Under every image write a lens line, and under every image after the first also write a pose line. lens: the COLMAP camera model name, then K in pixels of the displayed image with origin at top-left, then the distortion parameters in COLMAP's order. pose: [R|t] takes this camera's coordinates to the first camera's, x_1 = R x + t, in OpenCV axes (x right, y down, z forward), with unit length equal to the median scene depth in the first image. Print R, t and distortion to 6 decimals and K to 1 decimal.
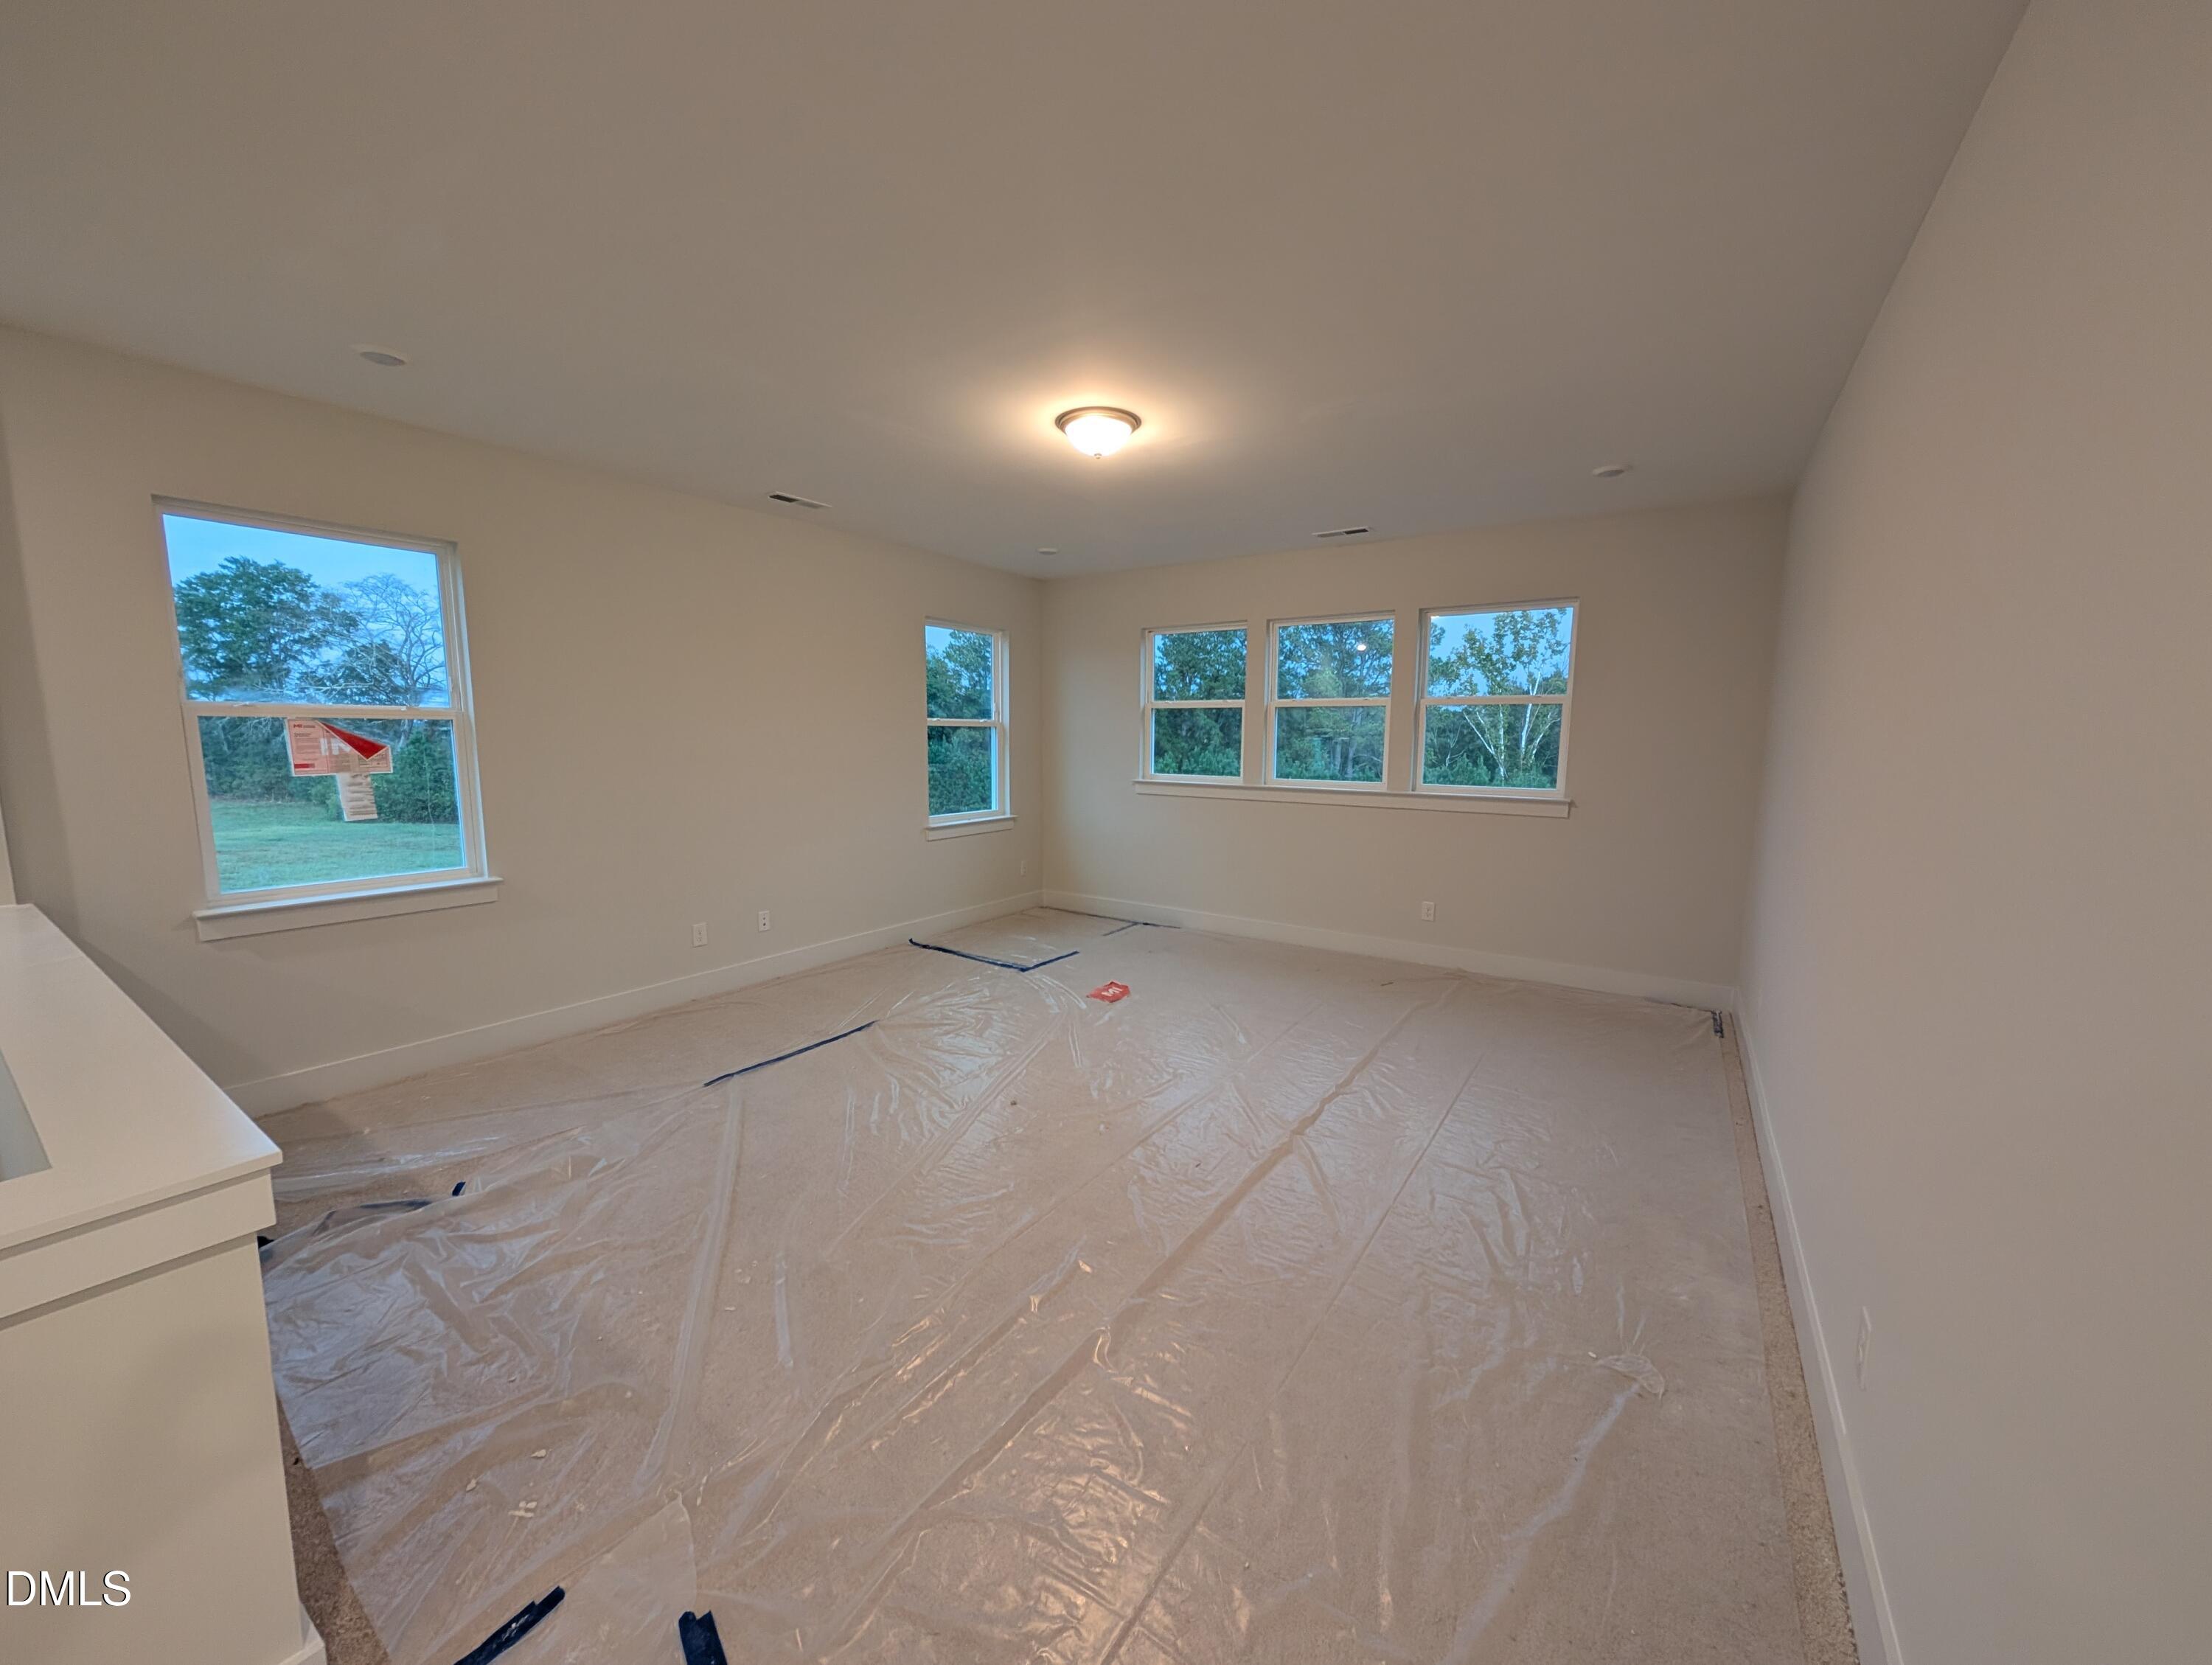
lens RADIAL K [[833.2, 0, 1090.7], [0, 833.2, 832.3], [0, 0, 1]] dist [-0.000232, -0.000047]
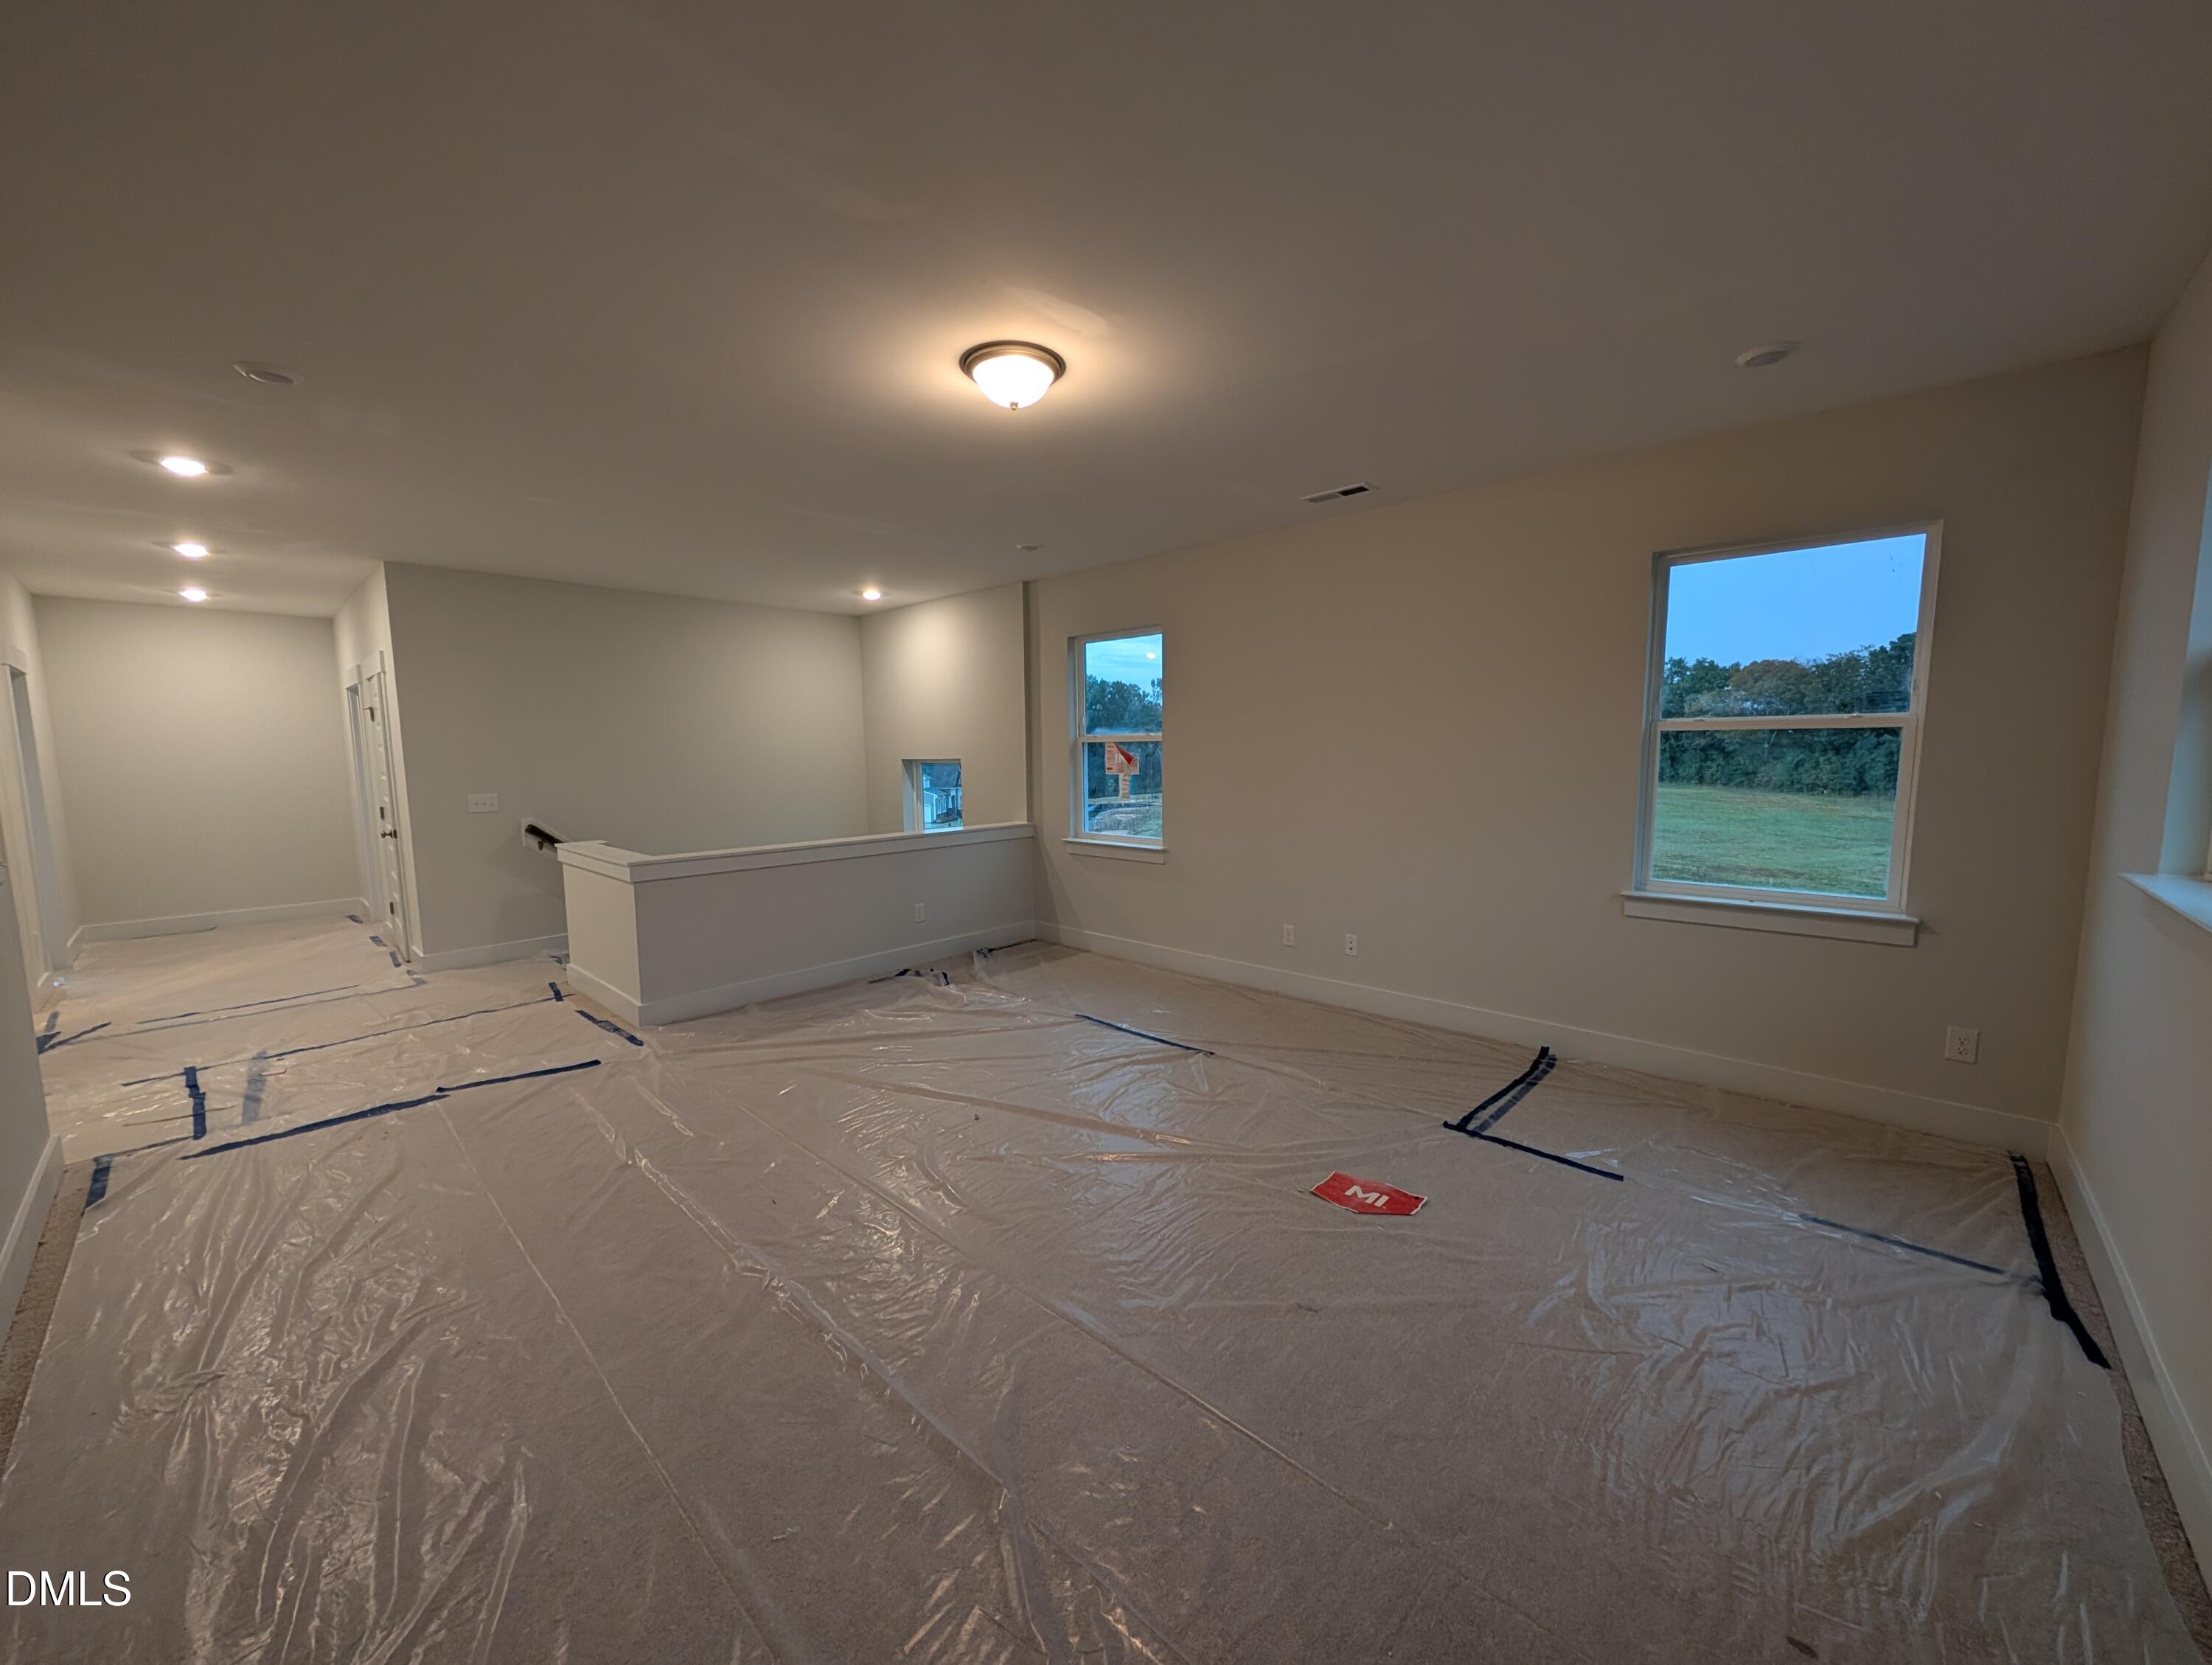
lens RADIAL K [[833.2, 0, 1092.5], [0, 833.2, 838.5], [0, 0, 1]] dist [-0.000232, -0.000047]
pose [[-0.156546, 0.102365, -0.982352, 0.746053], [-0.104003, 0.987376, 0.119462, -0.125014], [0.982180, 0.120869, -0.143923, 1.094503]]
